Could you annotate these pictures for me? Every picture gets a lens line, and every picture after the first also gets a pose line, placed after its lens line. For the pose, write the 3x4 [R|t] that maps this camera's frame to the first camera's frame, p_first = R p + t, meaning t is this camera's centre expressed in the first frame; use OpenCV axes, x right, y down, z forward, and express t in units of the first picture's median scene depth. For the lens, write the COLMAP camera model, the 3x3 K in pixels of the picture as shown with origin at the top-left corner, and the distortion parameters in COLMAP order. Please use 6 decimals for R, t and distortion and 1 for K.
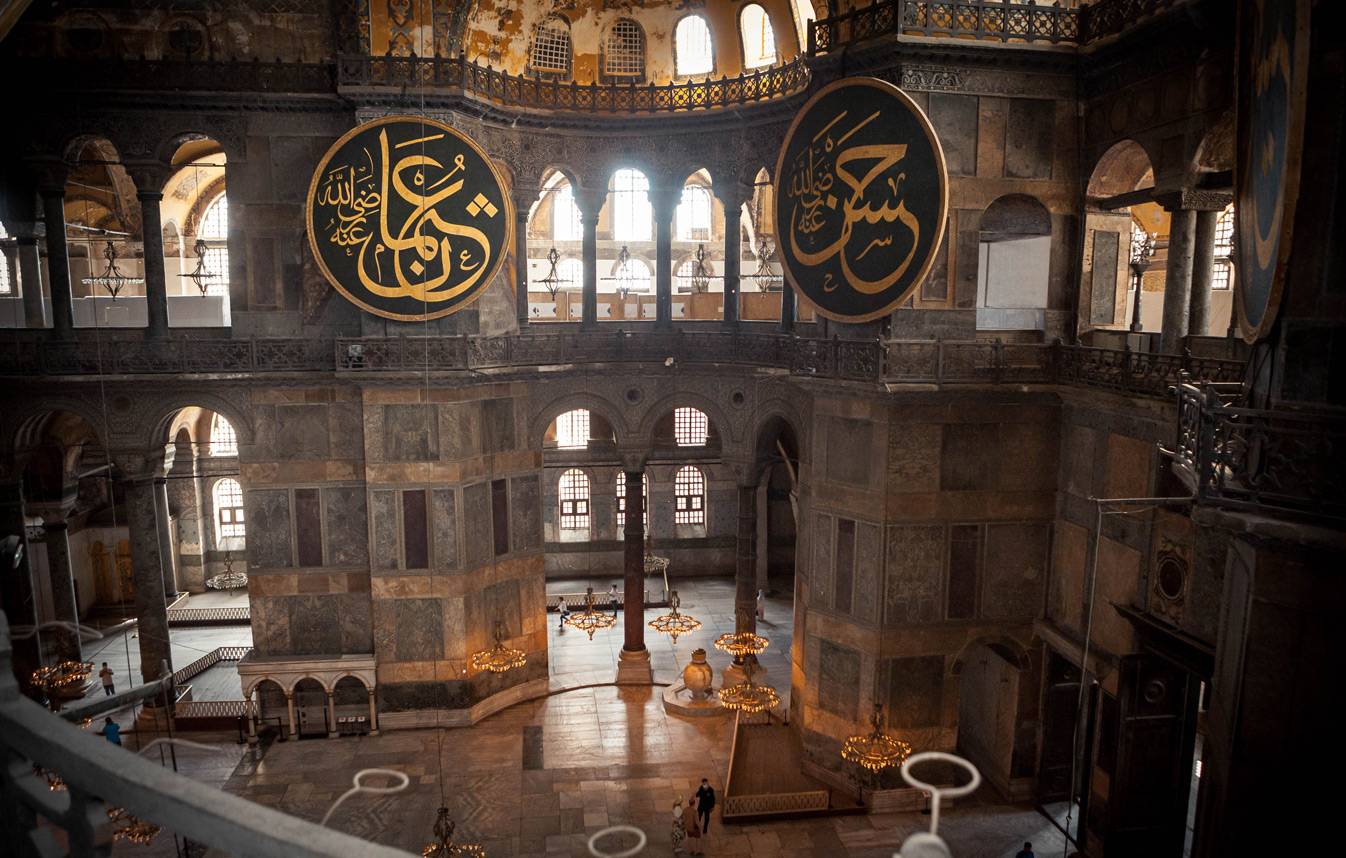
lens RADIAL K [[983.9, 0, 678.5], [0, 983.9, 452.0], [0, 0, 1]] dist [-0.075560, 0.004350]
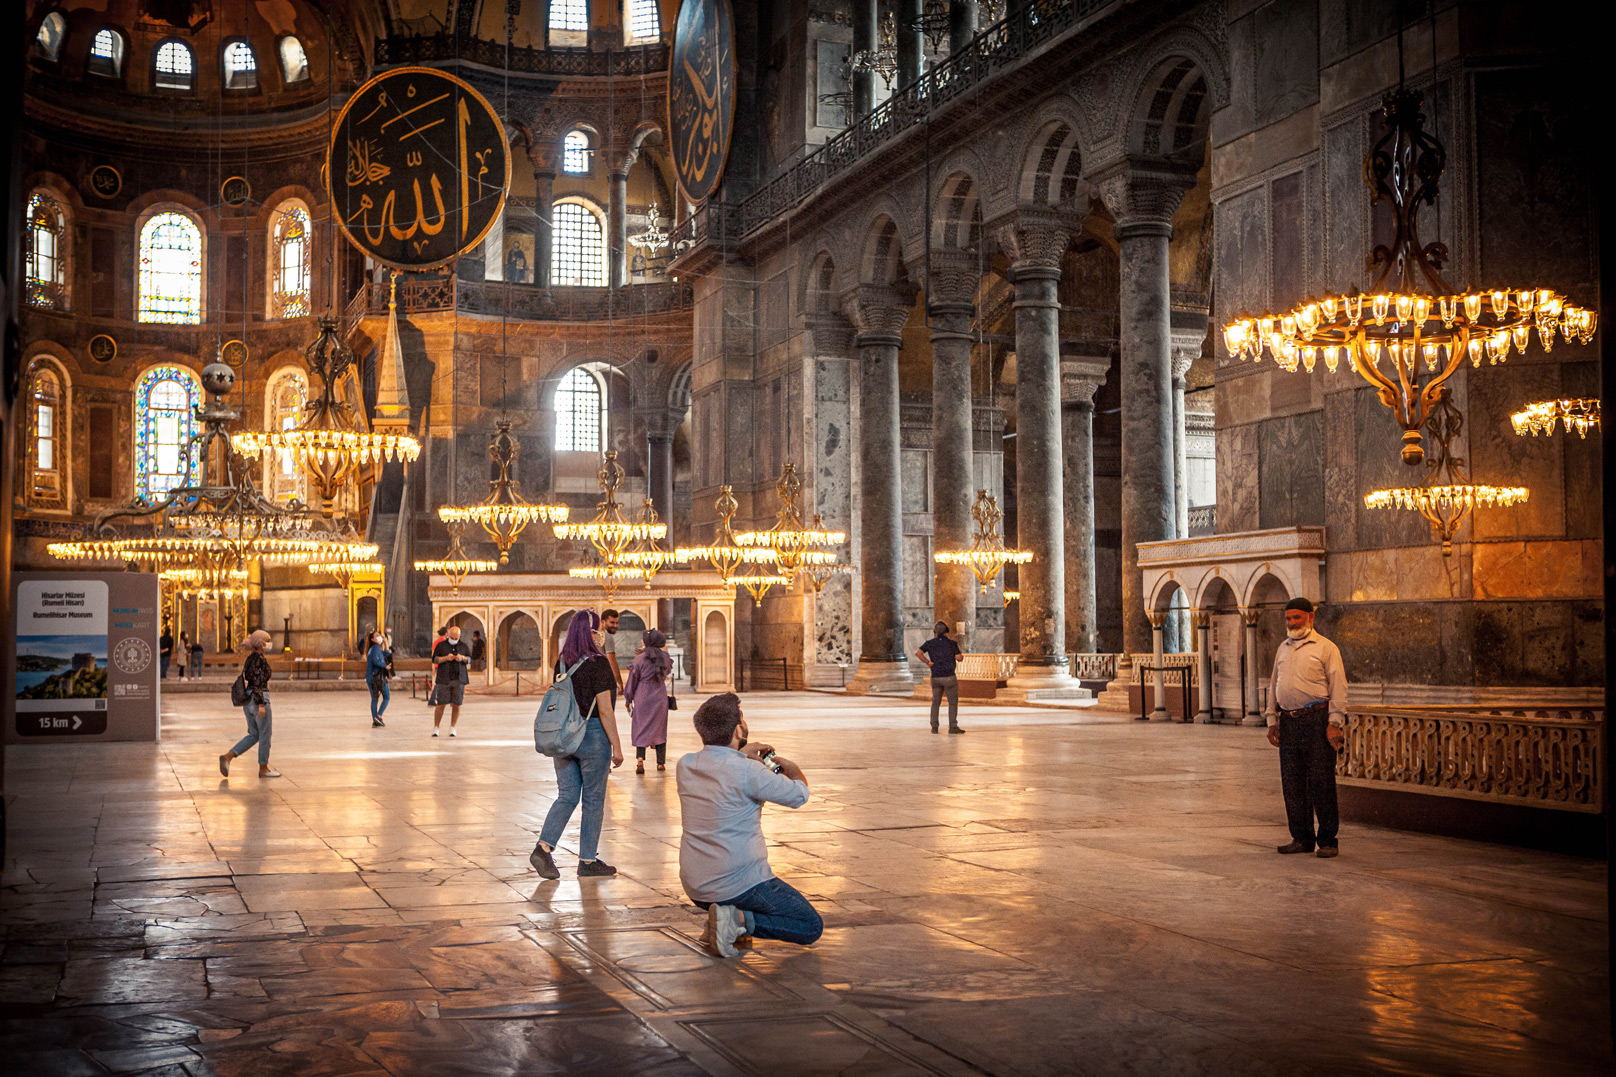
lens RADIAL K [[1911.9, 0, 808.0], [0, 1911.9, 538.5], [0, 0, 1]] dist [-0.025390, 0.047809]
pose [[0.203973, -0.053179, -0.977531, 0.429874], [-0.148788, 0.985240, -0.084645, 0.309051], [0.967604, 0.162710, 0.193050, 0.625587]]
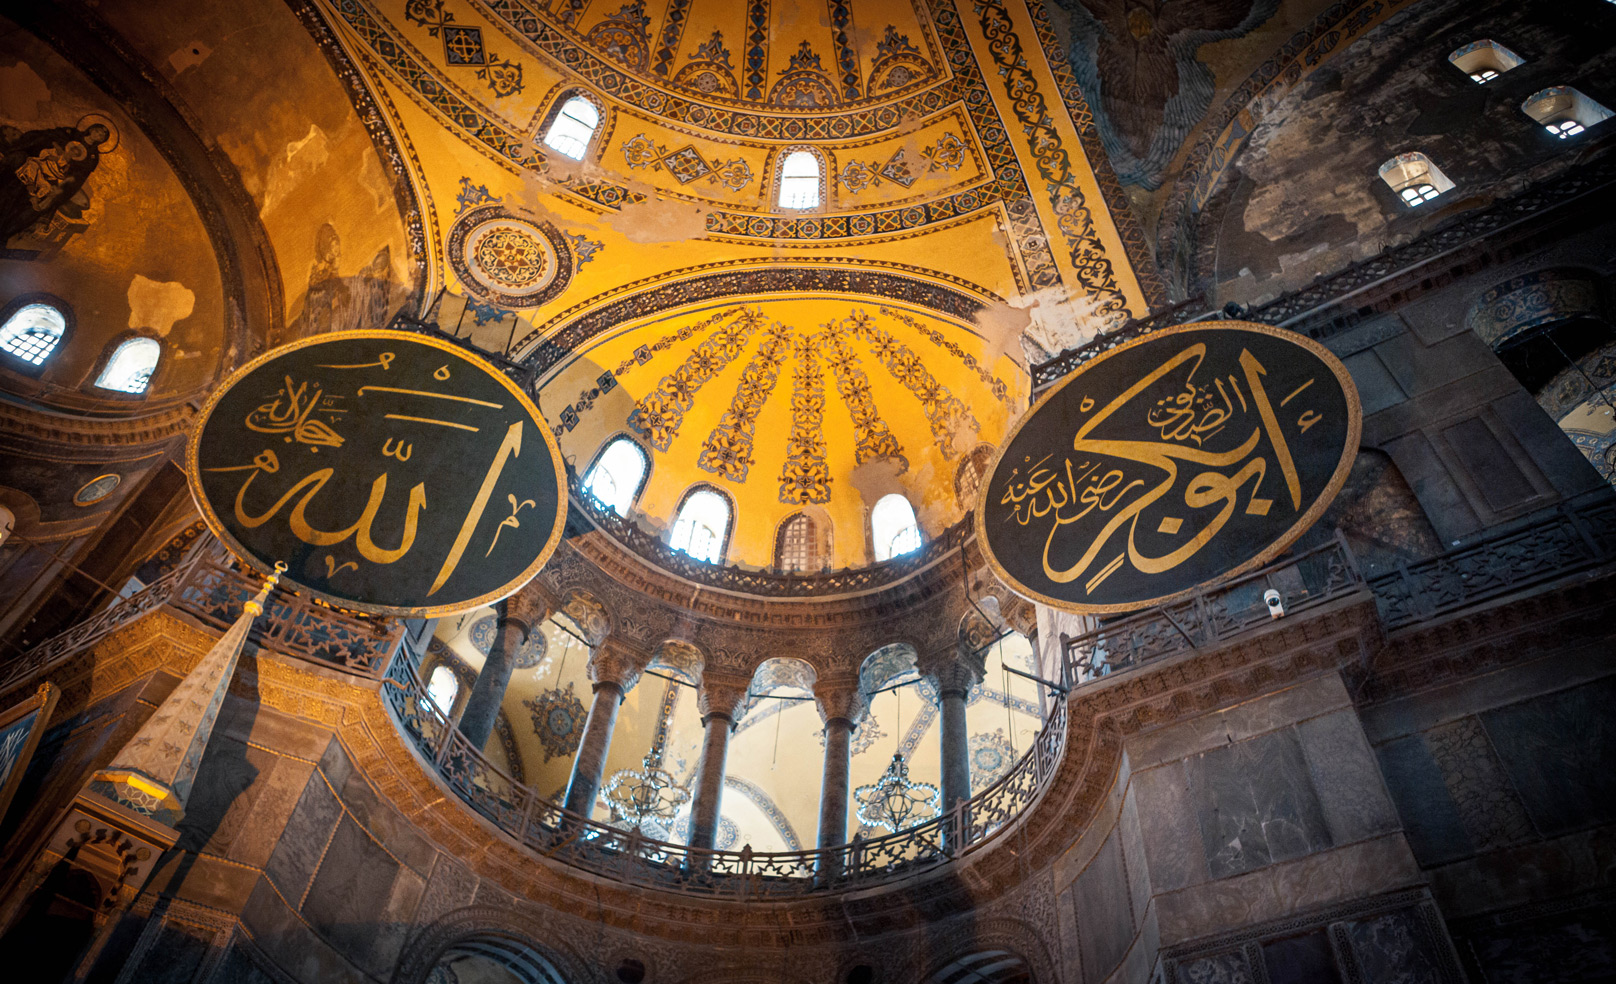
lens RADIAL K [[1142.5, 0, 808.0], [0, 1142.5, 492.0], [0, 0, 1]] dist [-0.052736, 0.001233]
pose [[0.773336, -0.465590, -0.430322, -1.100944], [-0.170095, 0.501494, -0.848275, 0.340764], [0.610752, 0.729198, 0.308629, 0.509902]]
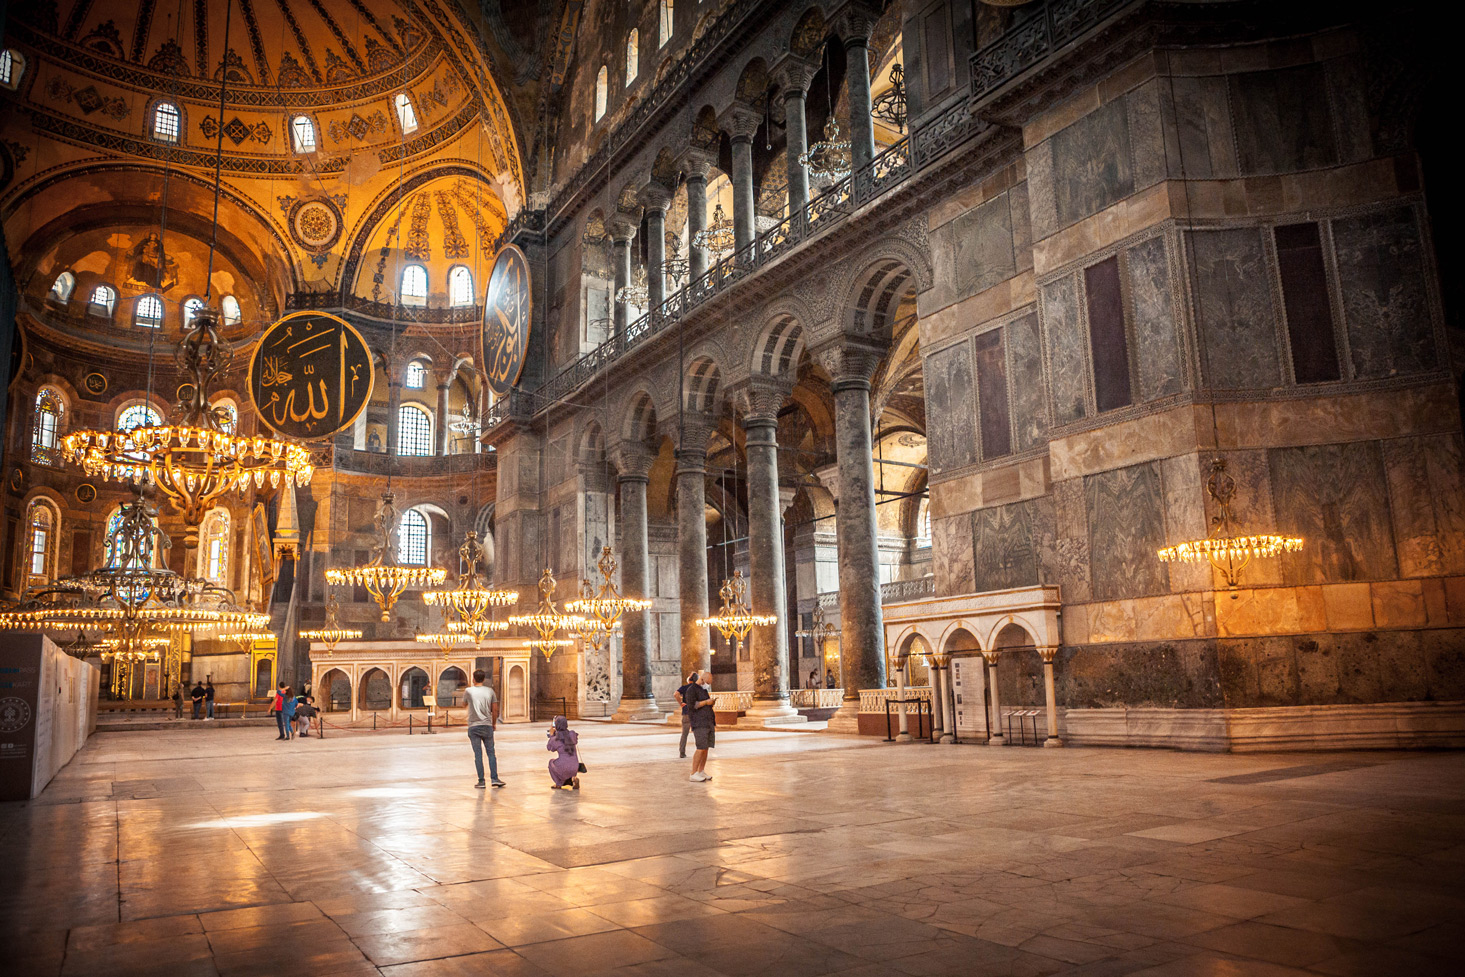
lens RADIAL K [[1034.4, 0, 740.8], [0, 1034.4, 492.0], [0, 0, 1]] dist [-0.104454, 0.075634]
pose [[0.396848, -0.173940, -0.901253, 0.126832], [-0.113892, 0.964961, -0.236386, 0.304989], [0.910791, 0.196455, 0.363133, 0.625289]]
